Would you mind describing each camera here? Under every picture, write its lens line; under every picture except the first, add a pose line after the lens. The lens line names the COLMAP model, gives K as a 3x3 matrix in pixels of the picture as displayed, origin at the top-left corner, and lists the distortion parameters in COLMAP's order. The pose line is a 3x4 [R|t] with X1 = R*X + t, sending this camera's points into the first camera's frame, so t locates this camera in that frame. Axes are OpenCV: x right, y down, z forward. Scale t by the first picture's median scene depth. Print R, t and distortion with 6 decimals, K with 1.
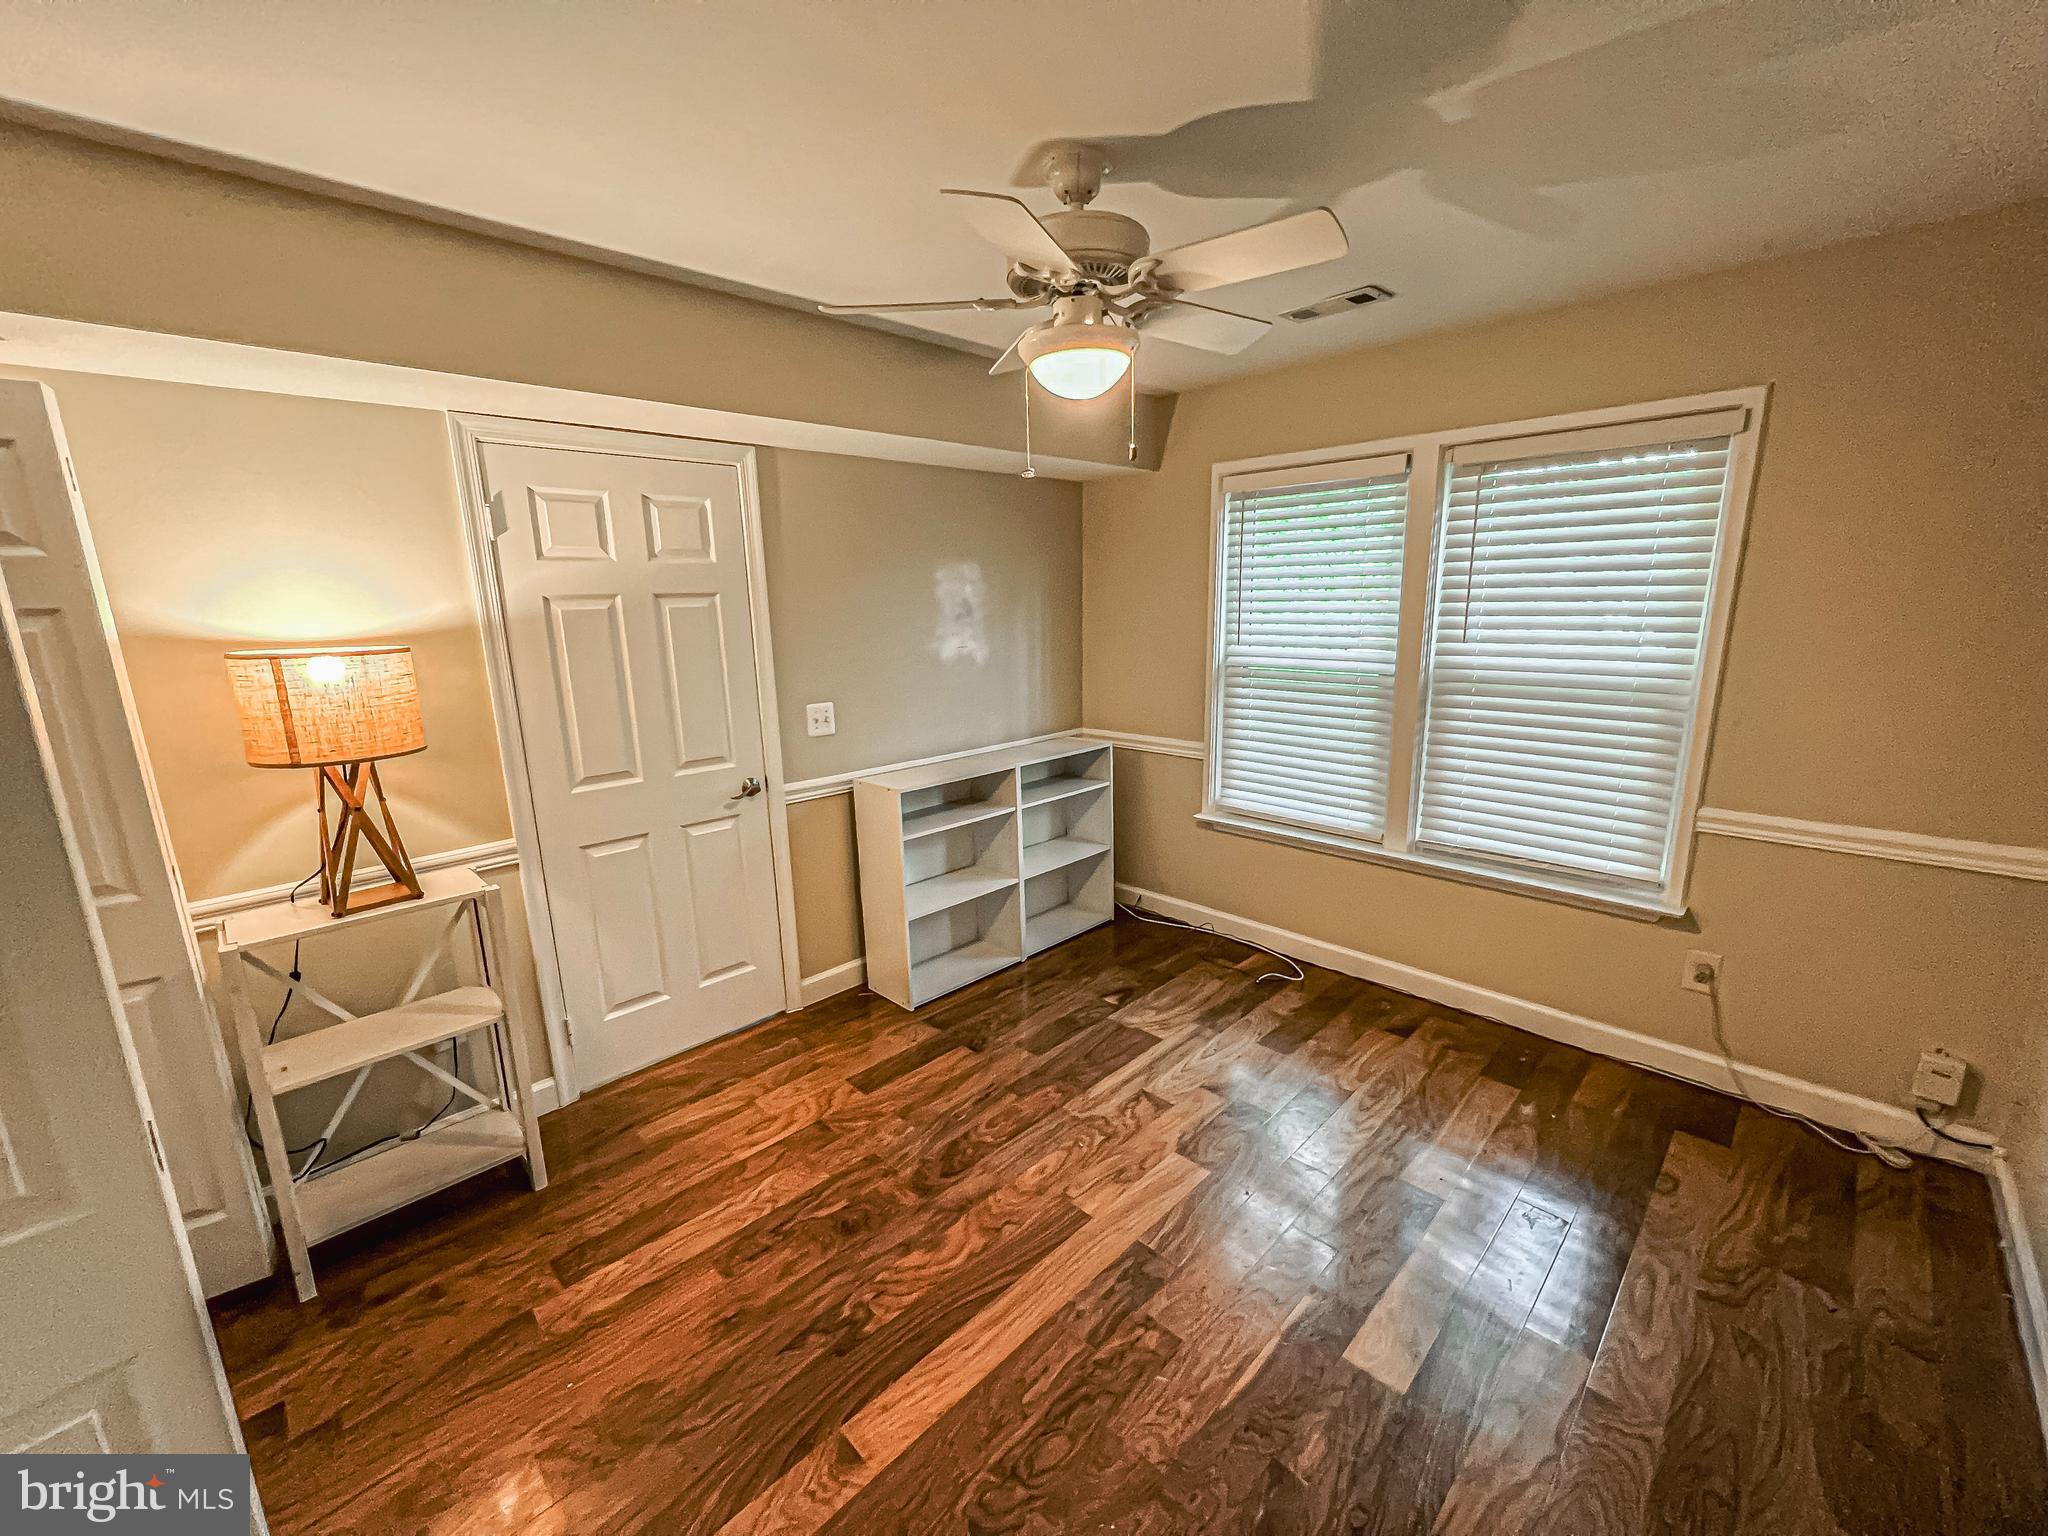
lens RADIAL K [[819.7, 0, 1027.7], [0, 819.7, 772.7], [0, 0, 1]] dist [-0.001267, 0.000255]
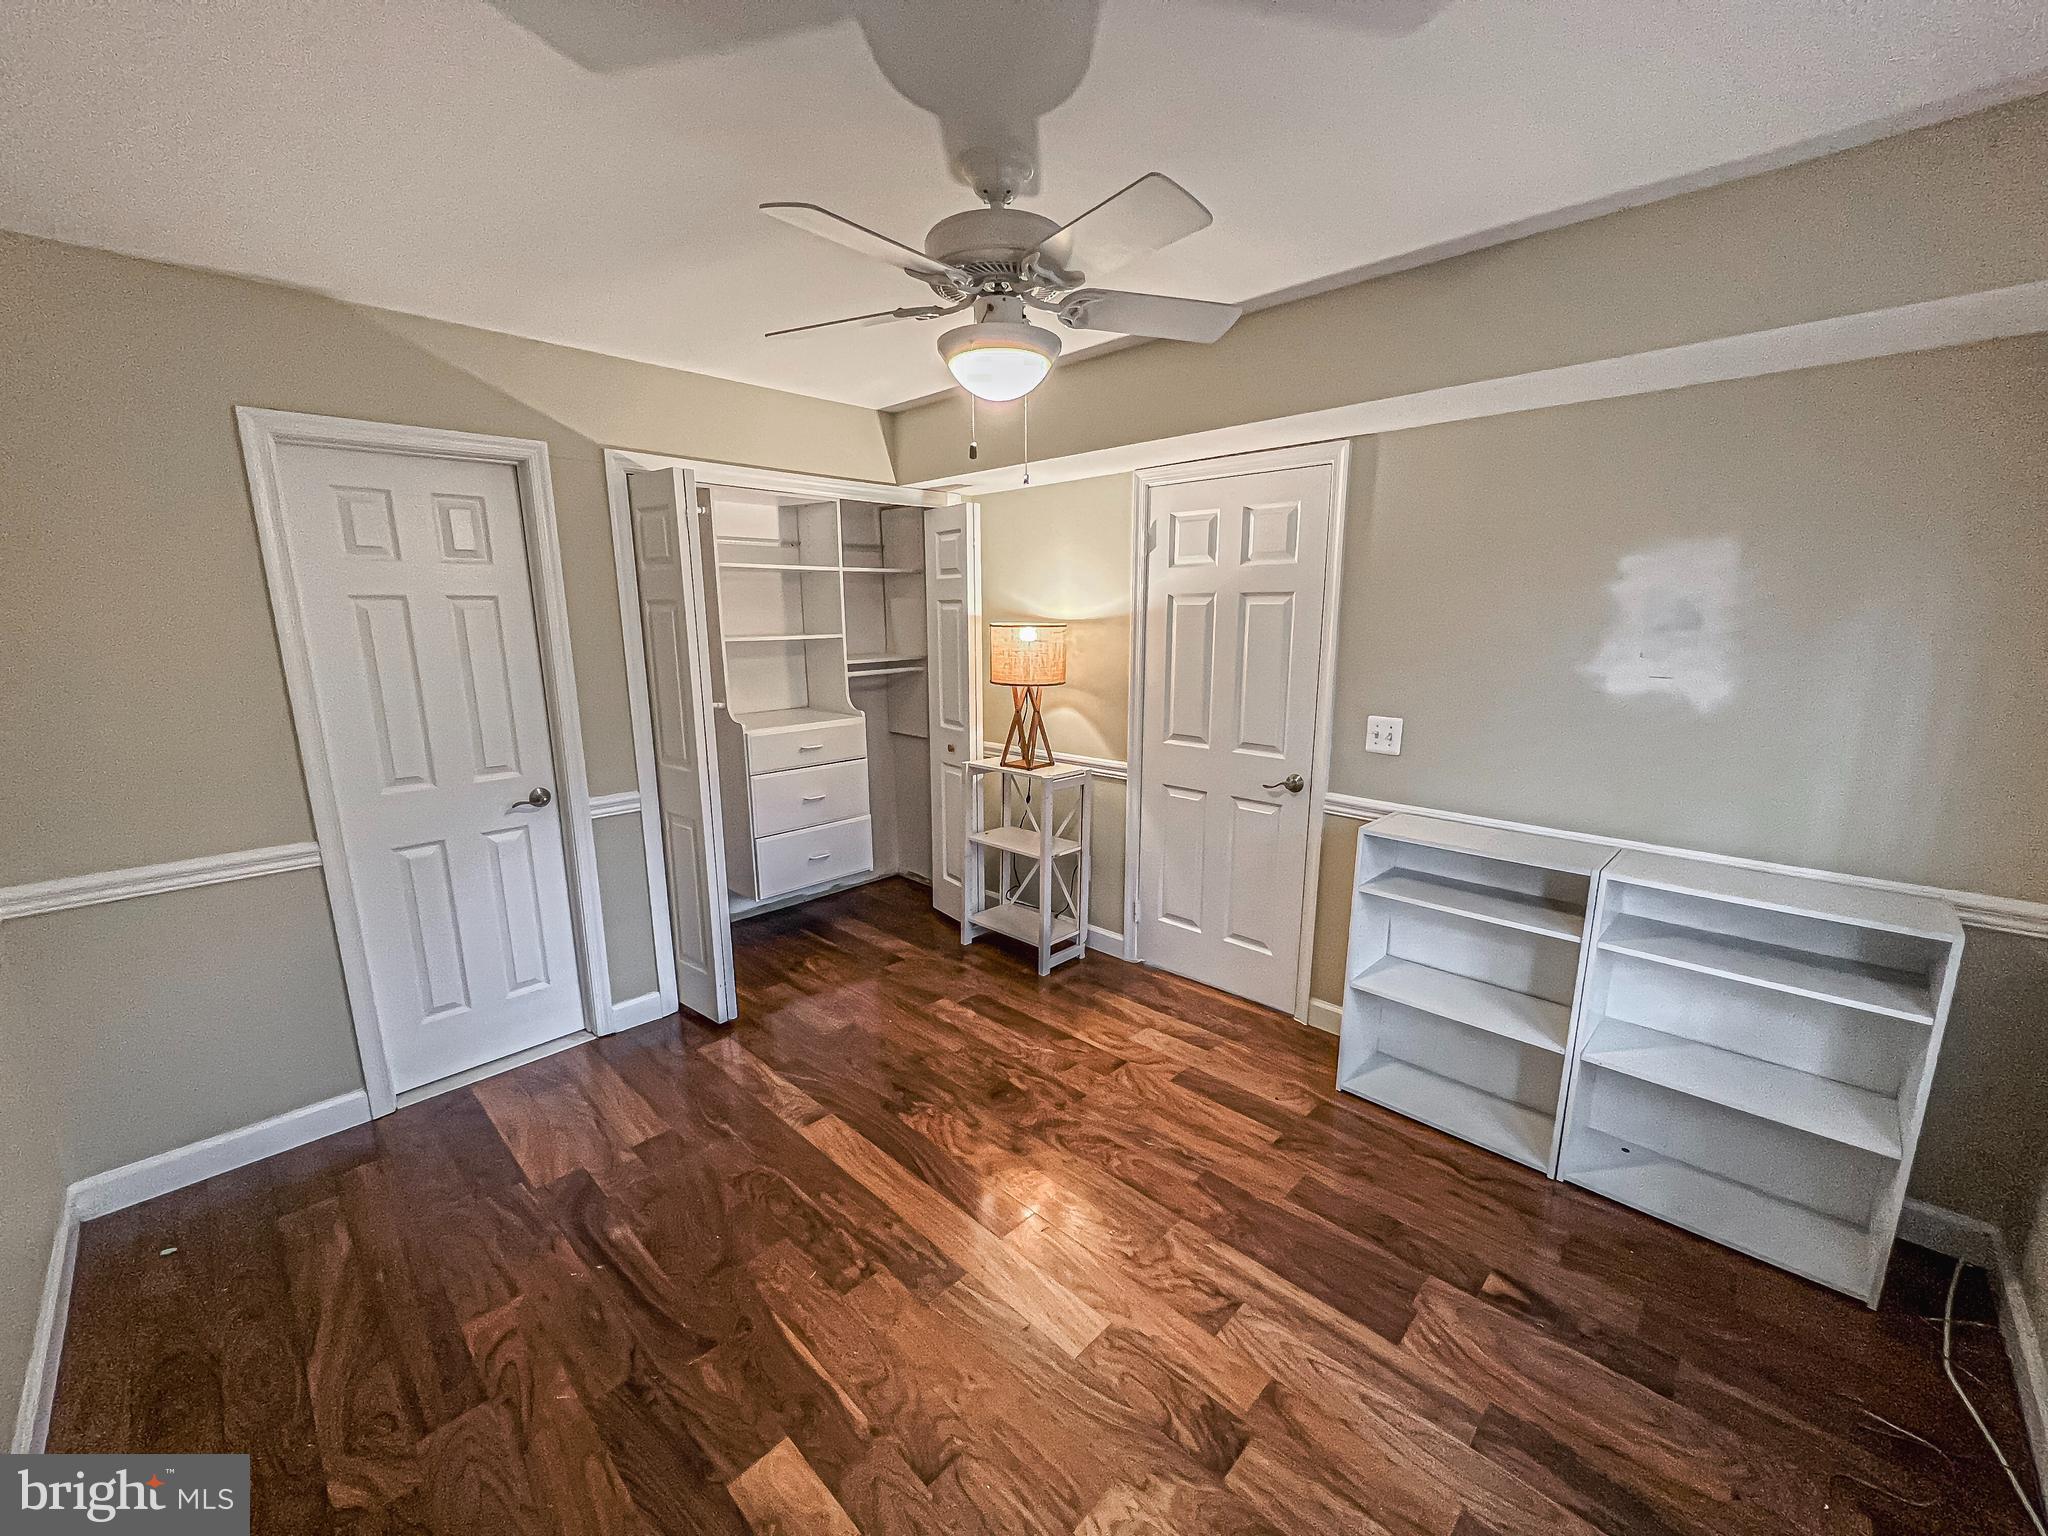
lens RADIAL K [[819.7, 0, 1022.2], [0, 819.7, 774.5], [0, 0, 1]] dist [-0.001267, 0.000255]
pose [[0.011095, 0.221026, -0.975205, 0.810102], [-0.205575, 0.954936, 0.214093, -0.176674], [0.978579, 0.198102, 0.056032, 0.768438]]
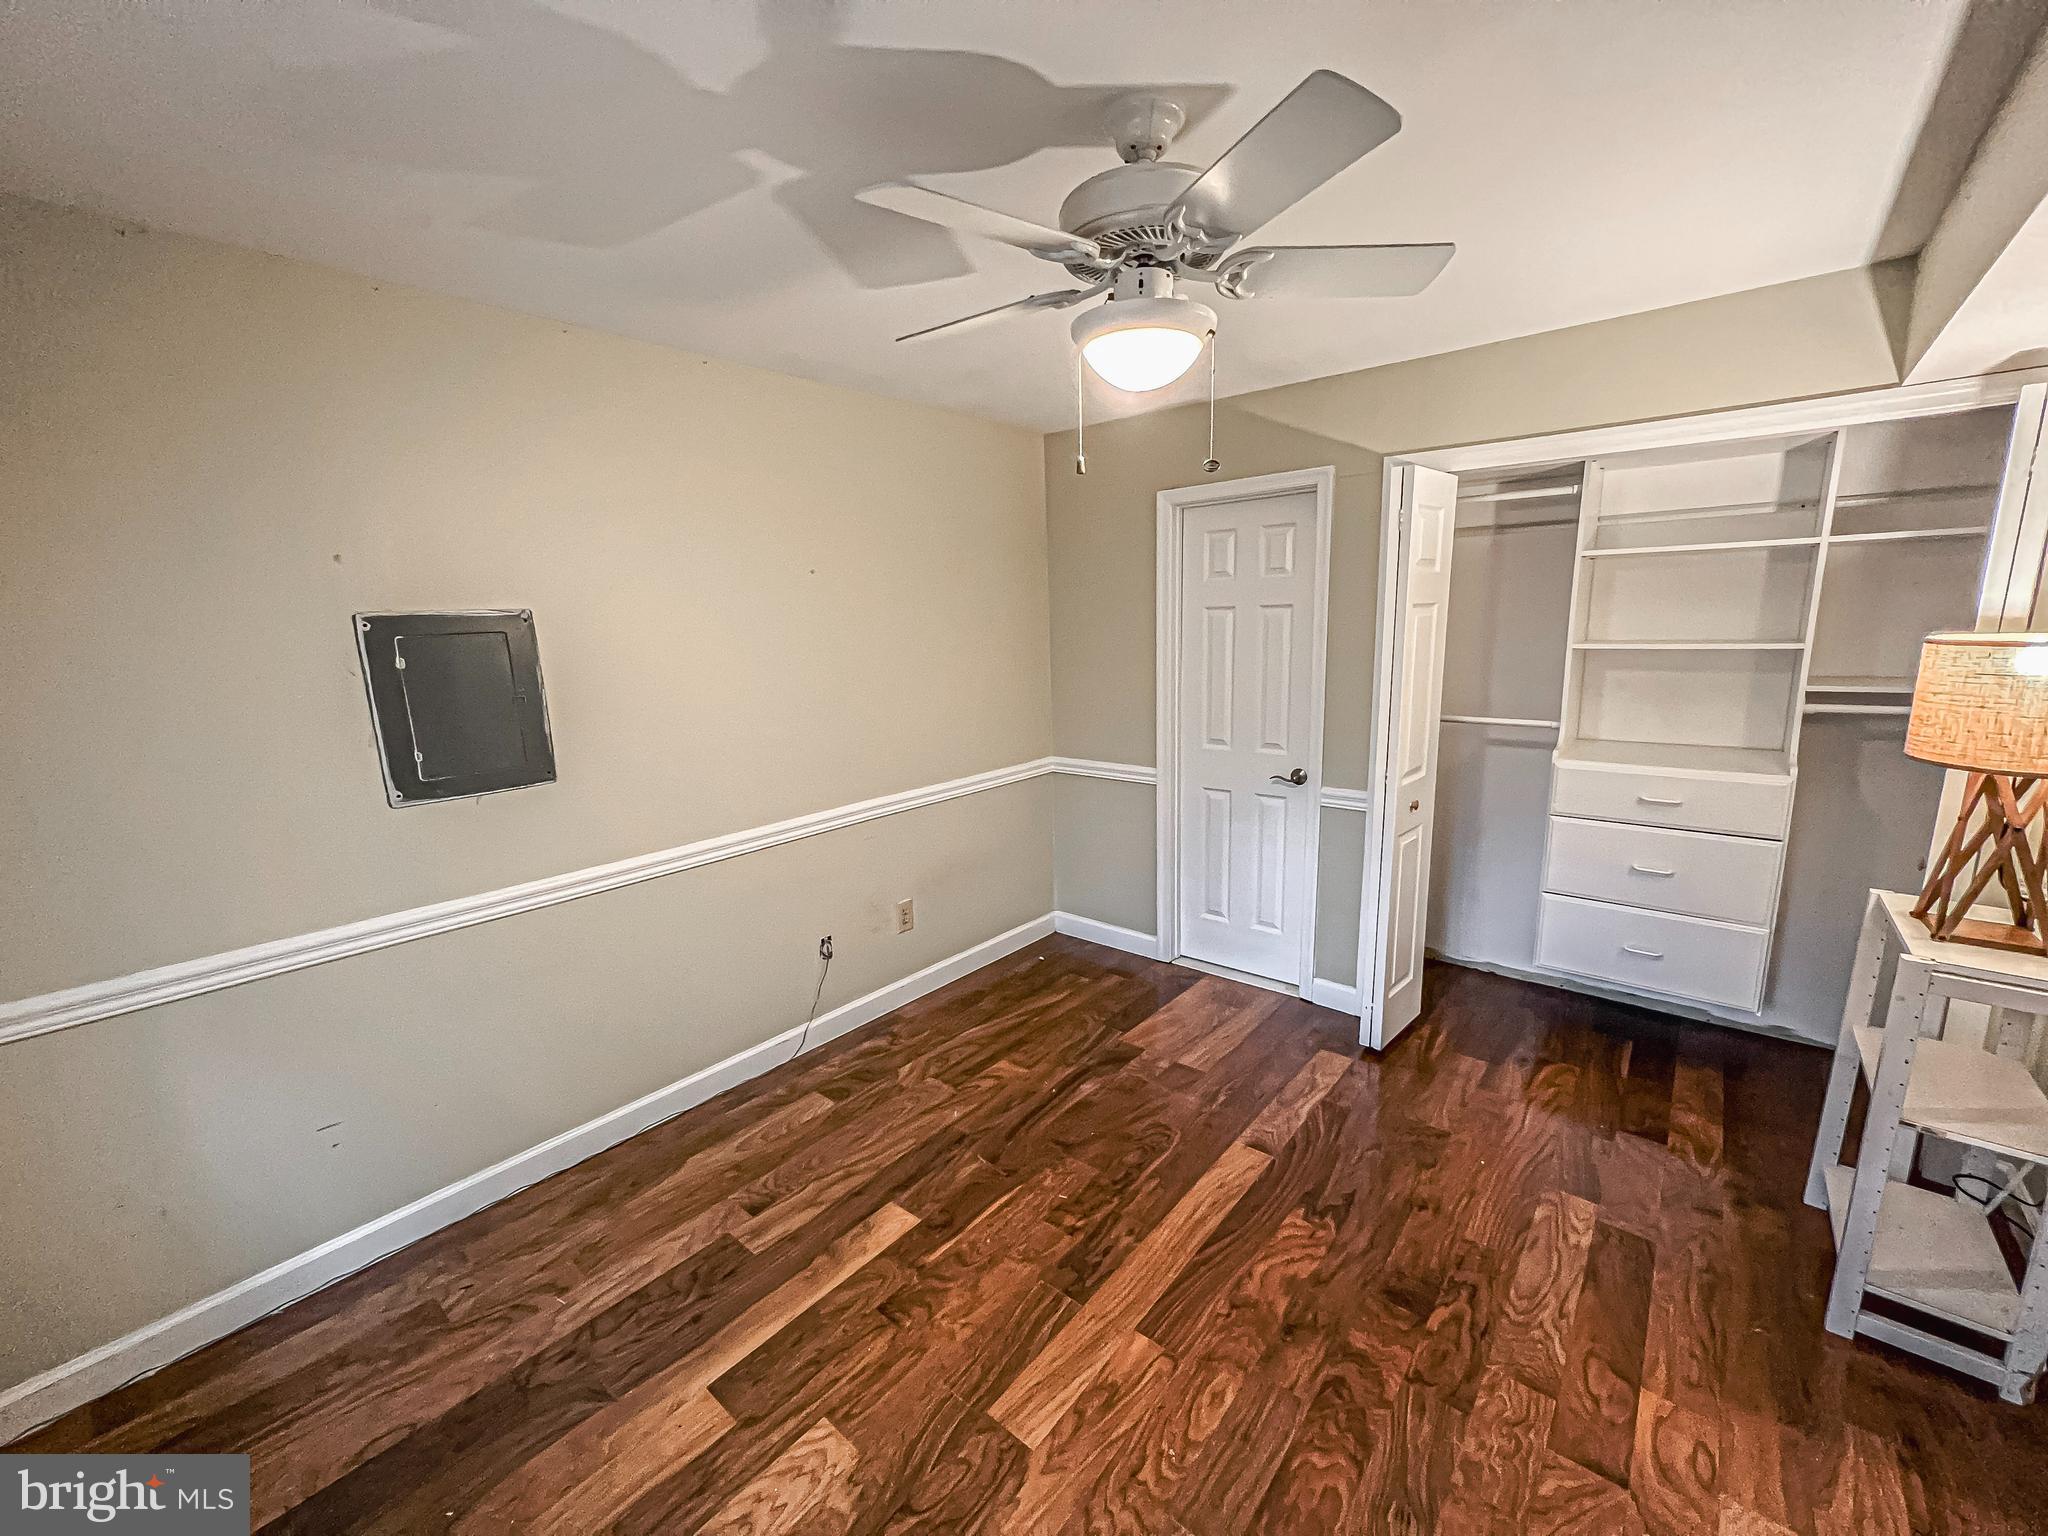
lens RADIAL K [[819.7, 0, 1025.5], [0, 819.7, 772.4], [0, 0, 1]] dist [-0.001267, 0.000255]
pose [[-0.995367, 0.064787, -0.071047, 0.194868], [0.032030, 0.920126, 0.390311, -0.309723], [0.090660, 0.386227, -0.917938, 1.393510]]
